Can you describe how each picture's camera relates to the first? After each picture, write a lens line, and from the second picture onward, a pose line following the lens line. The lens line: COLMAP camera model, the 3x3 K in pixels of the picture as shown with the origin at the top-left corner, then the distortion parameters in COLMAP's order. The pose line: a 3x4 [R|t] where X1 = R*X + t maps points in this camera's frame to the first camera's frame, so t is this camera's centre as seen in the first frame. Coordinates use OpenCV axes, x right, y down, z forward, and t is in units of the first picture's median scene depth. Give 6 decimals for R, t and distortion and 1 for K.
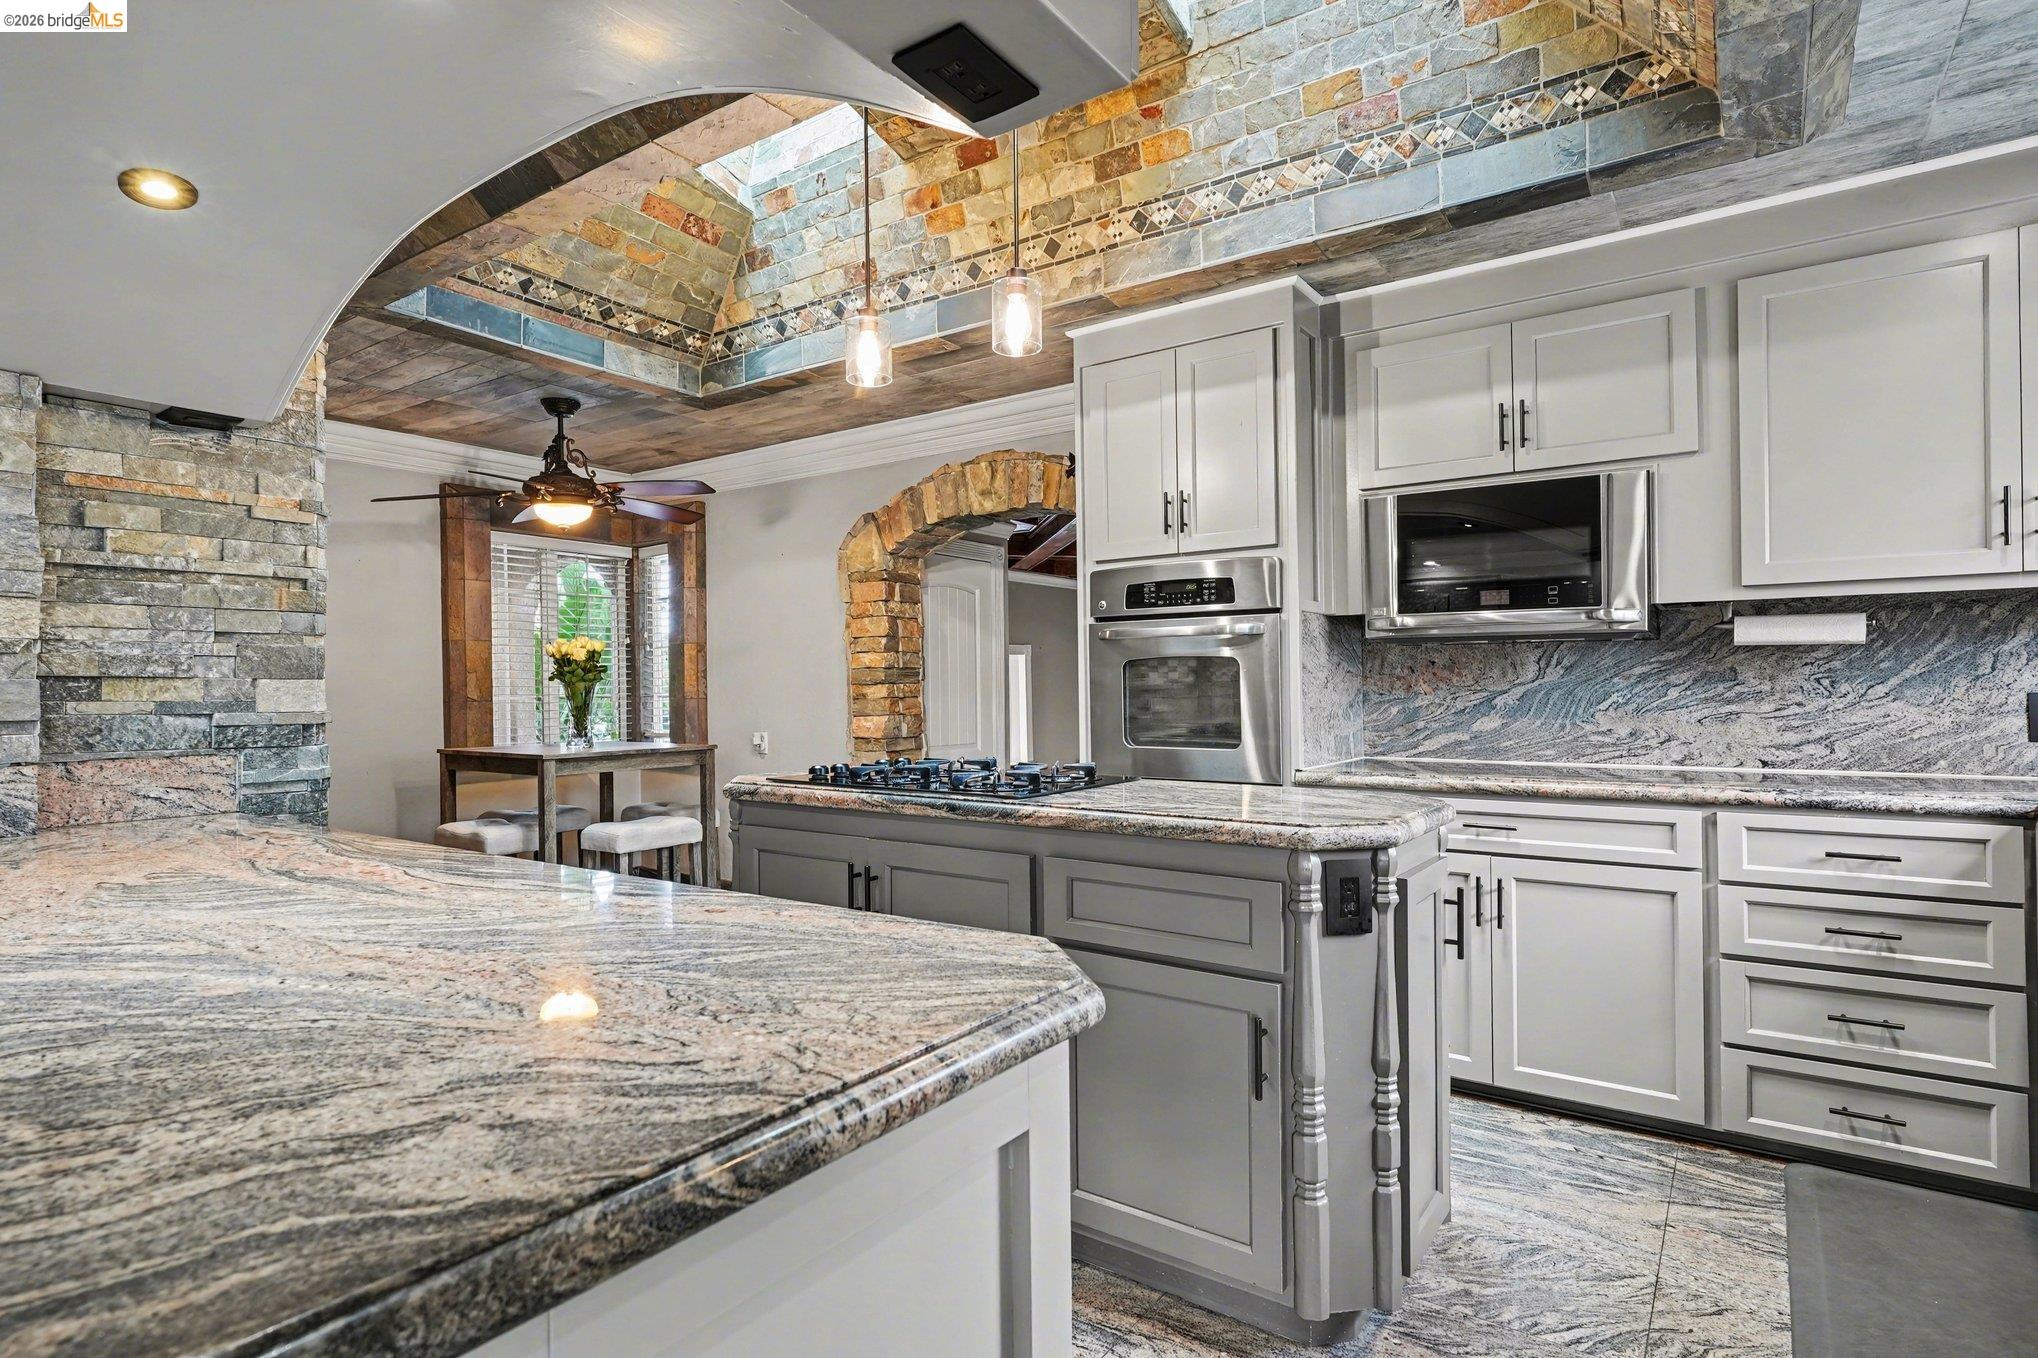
lens RADIAL K [[1021.3, 0, 1033.0], [0, 1021.3, 674.1], [0, 0, 1]] dist [-0.000701, 0.000047]
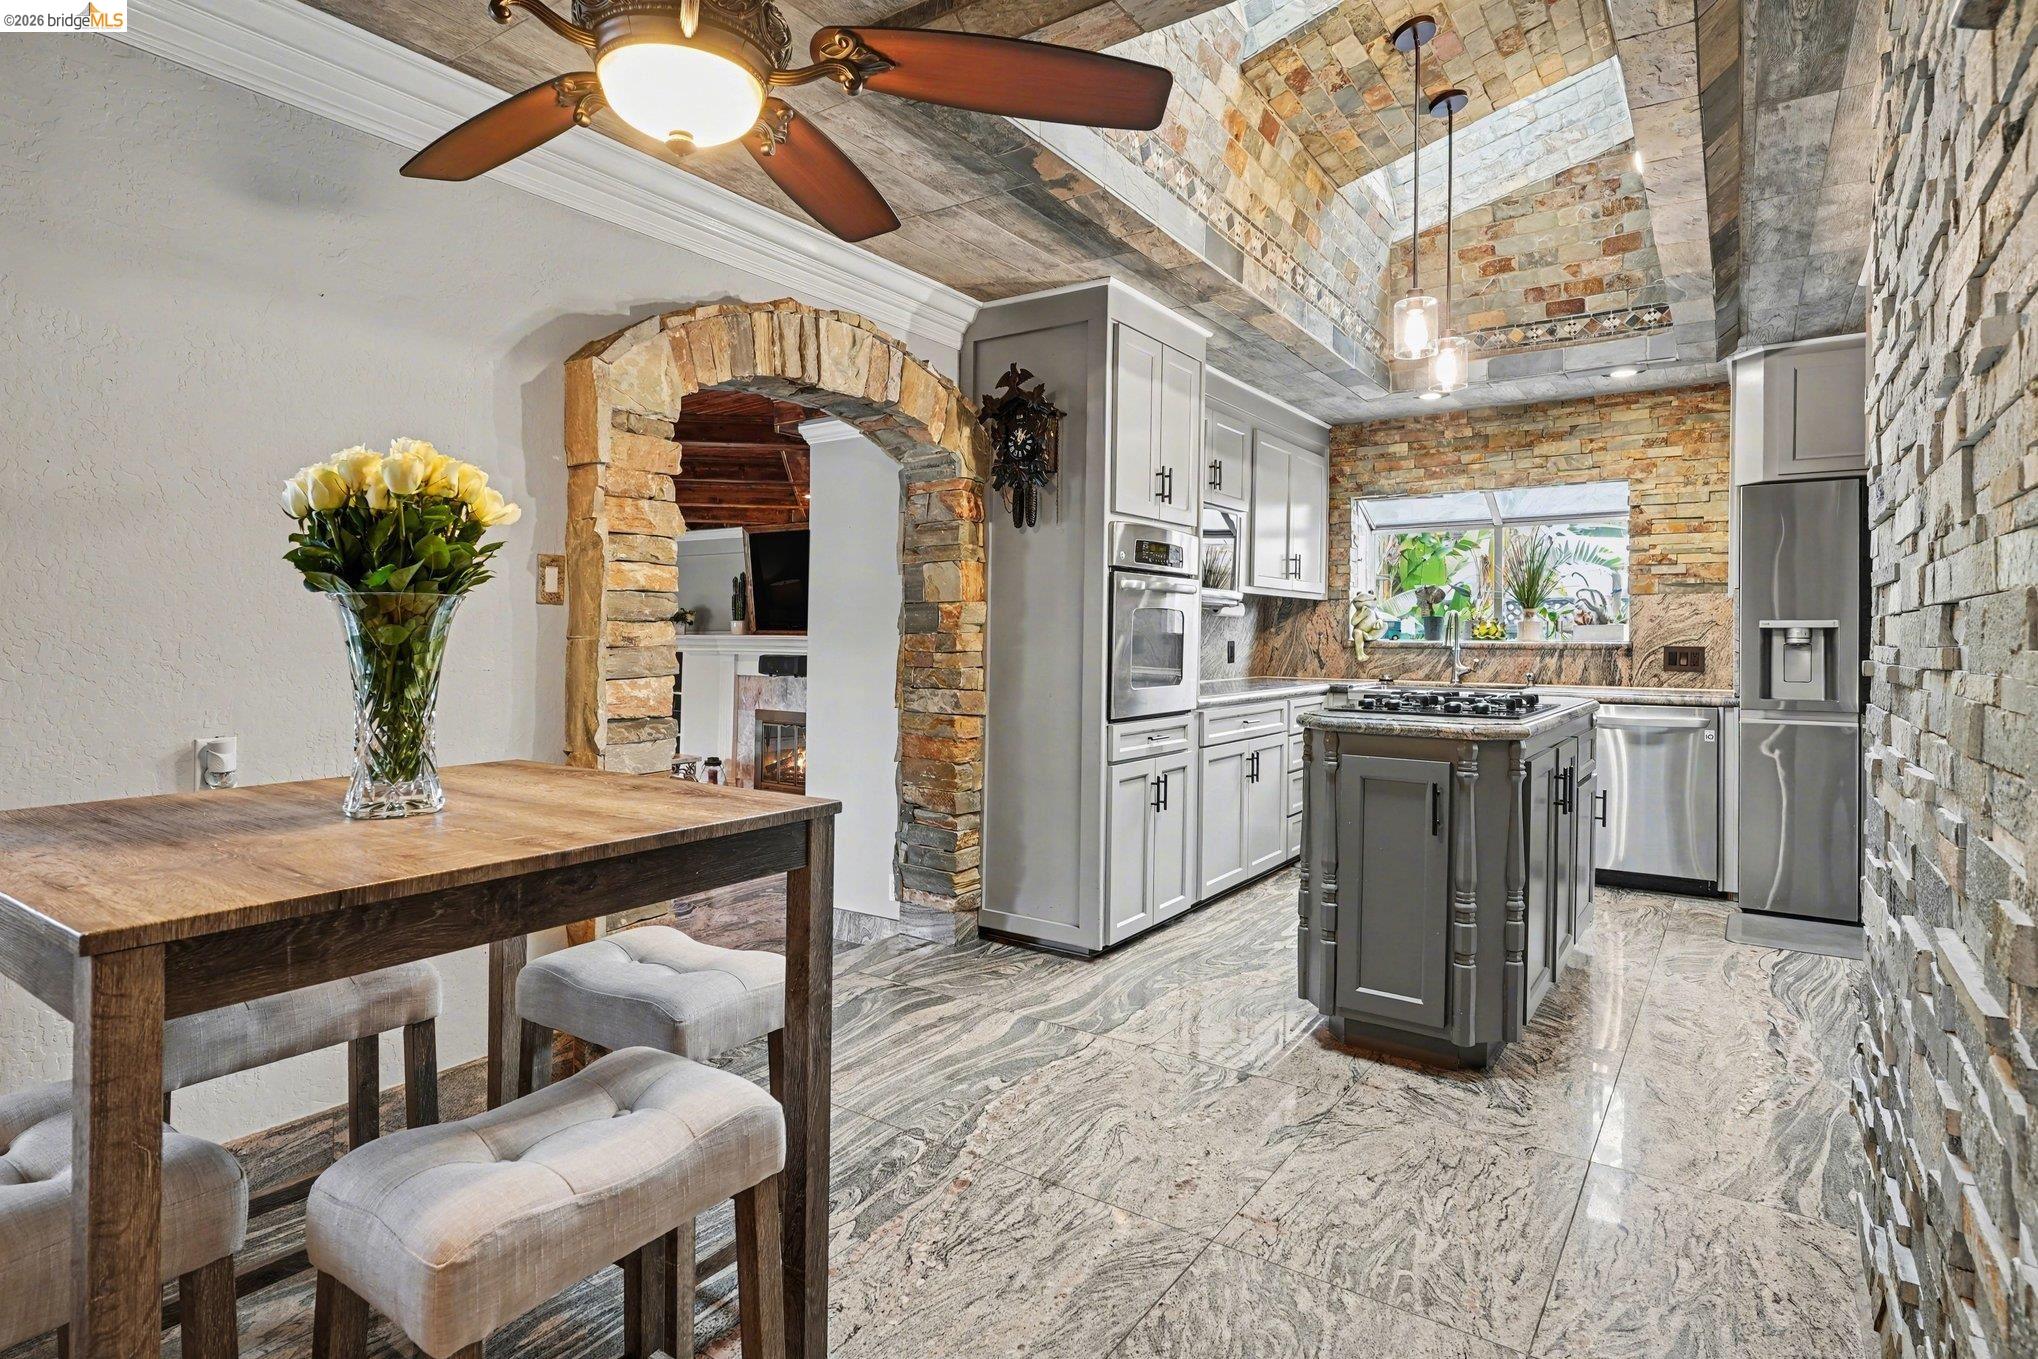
lens RADIAL K [[1021.3, 0, 1033.0], [0, 1021.3, 674.6], [0, 0, 1]] dist [-0.000701, 0.000047]
pose [[-0.003094, -0.034760, 0.999391, -0.747843], [-0.020546, 0.999187, 0.034690, 0.016392], [-0.999784, -0.020426, -0.003806, 0.823904]]
